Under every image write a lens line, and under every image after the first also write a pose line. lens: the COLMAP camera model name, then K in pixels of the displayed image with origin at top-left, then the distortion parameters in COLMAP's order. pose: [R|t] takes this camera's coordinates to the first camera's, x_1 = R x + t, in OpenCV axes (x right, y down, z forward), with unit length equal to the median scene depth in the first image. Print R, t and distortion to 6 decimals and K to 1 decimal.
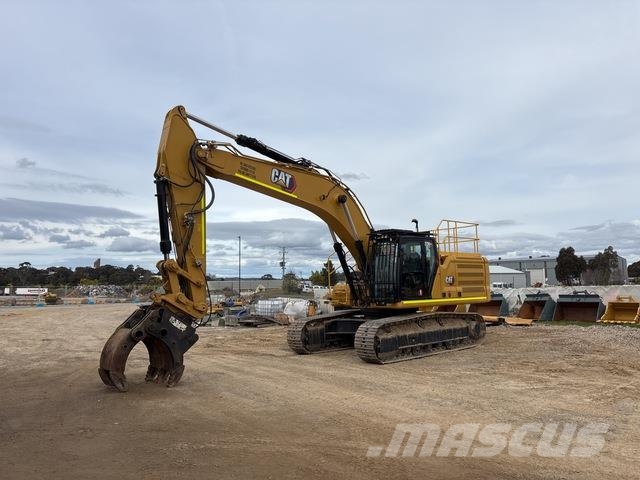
lens RADIAL K [[483.8, 0, 320.6], [0, 483.8, 237.0], [0, 0, 1]] dist [0.062365, -0.078439]
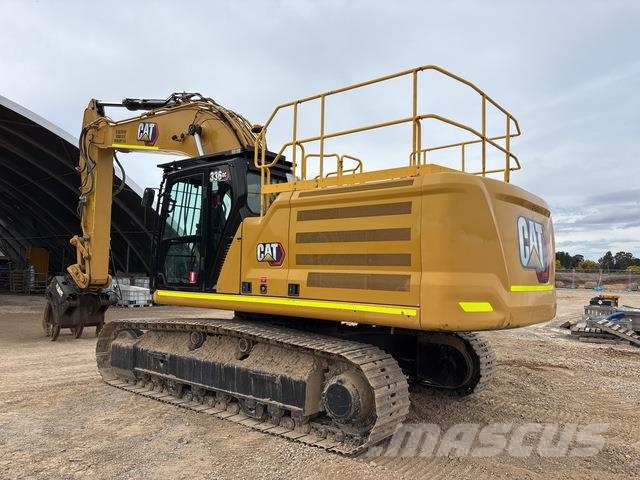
lens RADIAL K [[483.8, 0, 320.6], [0, 483.8, 237.0], [0, 0, 1]] dist [0.062365, -0.078439]
pose [[0.165665, -0.043494, -0.985222, 0.683926], [0.073502, 0.996793, -0.031646, 0.093556], [0.983439, -0.067174, 0.168331, 0.993365]]
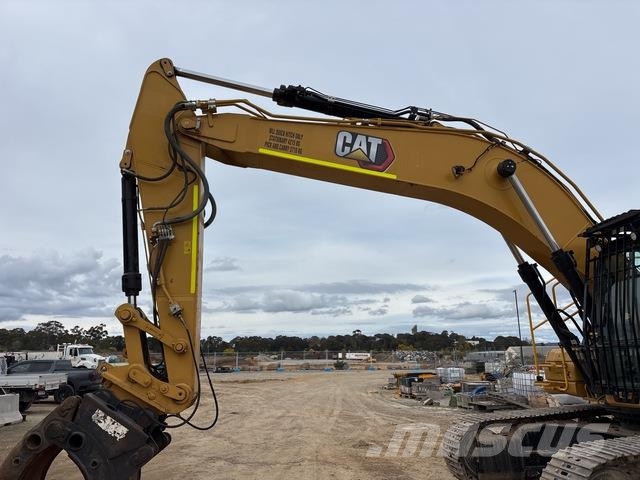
lens RADIAL K [[484.7, 0, 319.4], [0, 484.7, 243.9], [0, 0, 1]] dist [0.053028, -0.073801]
pose [[0.810801, -0.127117, -0.571351, 0.154122], [0.059323, 0.988953, -0.135842, 0.048201], [0.582307, 0.076247, 0.809385, 0.475681]]
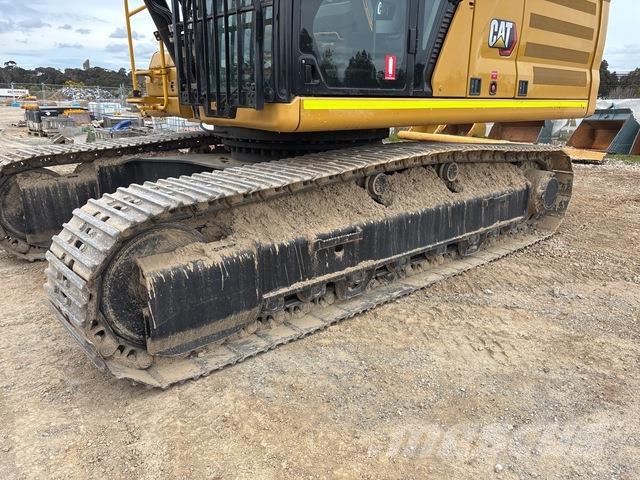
lens RADIAL K [[483.8, 0, 320.6], [0, 483.8, 237.0], [0, 0, 1]] dist [0.062365, -0.078439]
pose [[0.999399, 0.034646, -0.001135, 0.164667], [-0.031813, 0.929694, 0.366958, 0.098950], [0.013769, -0.366701, 0.930237, 0.694571]]
